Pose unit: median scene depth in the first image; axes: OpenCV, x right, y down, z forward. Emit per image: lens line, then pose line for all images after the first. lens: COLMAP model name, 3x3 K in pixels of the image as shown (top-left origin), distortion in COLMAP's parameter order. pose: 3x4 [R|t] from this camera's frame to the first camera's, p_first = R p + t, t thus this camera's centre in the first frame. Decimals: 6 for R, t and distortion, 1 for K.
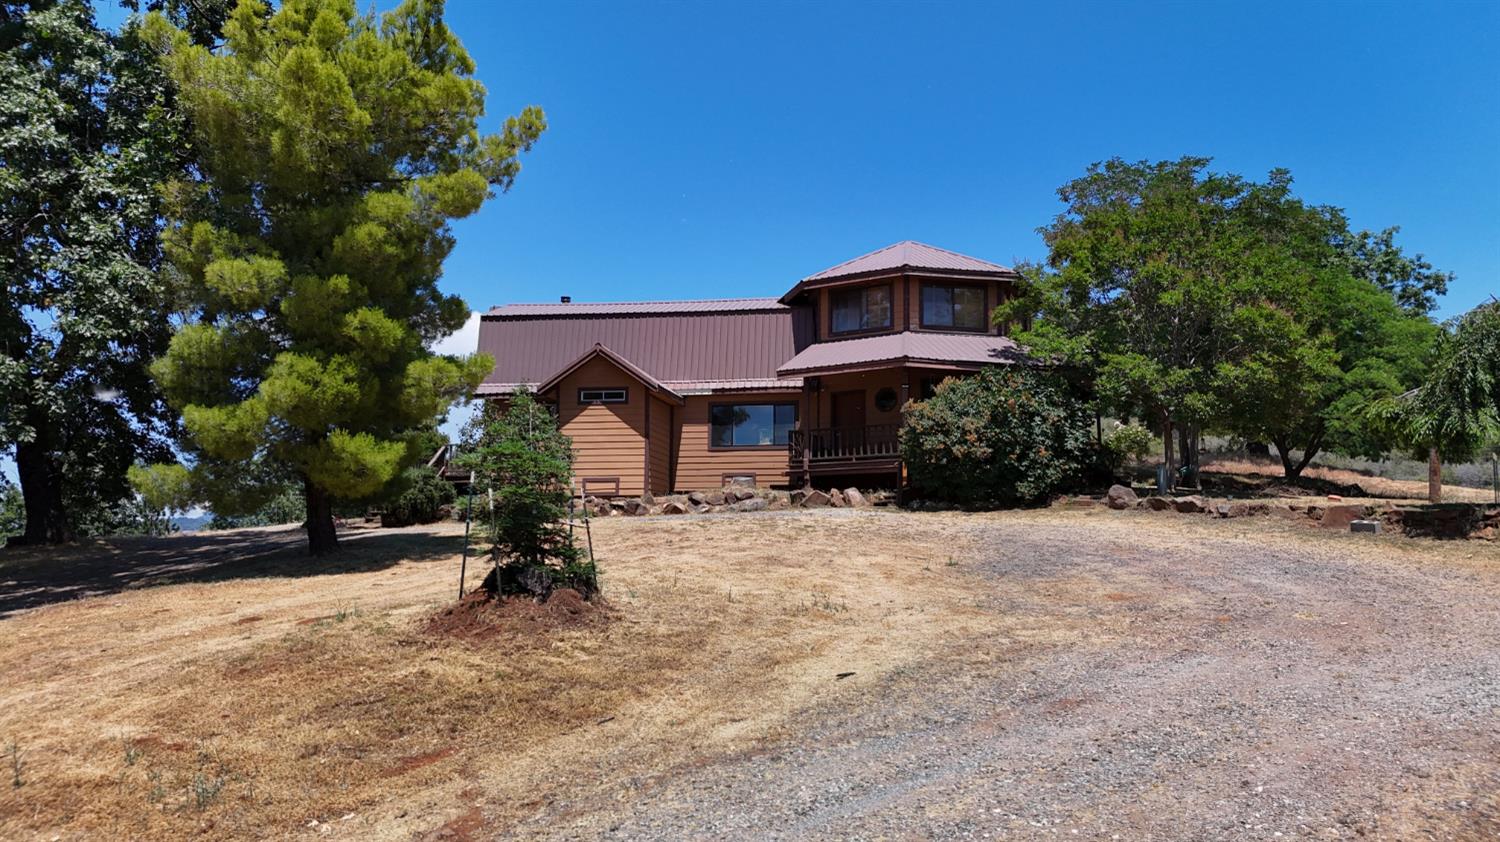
lens RADIAL K [[1074.1, 0, 744.9], [0, 1074.1, 426.6], [0, 0, 1]] dist [0.100682, -0.165858]
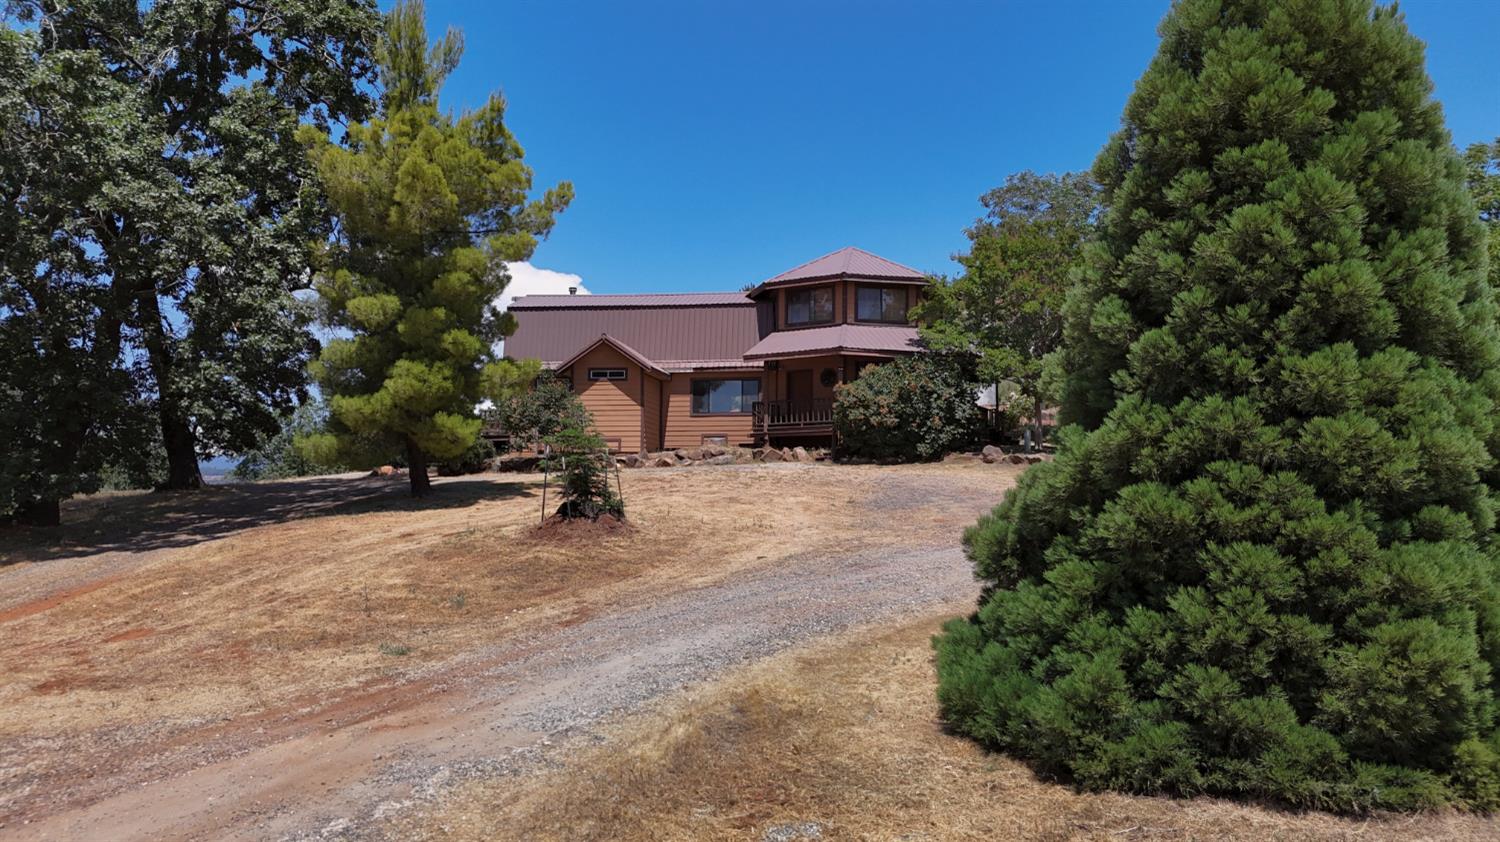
lens RADIAL K [[1074.1, 0, 744.9], [0, 1074.1, 426.6], [0, 0, 1]] dist [0.100682, -0.165858]
pose [[0.999881, 0.000006, 0.015438, 0.014458], [-0.000777, 0.998751, 0.049950, -0.038463], [-0.015418, -0.049956, 0.998632, -0.360243]]
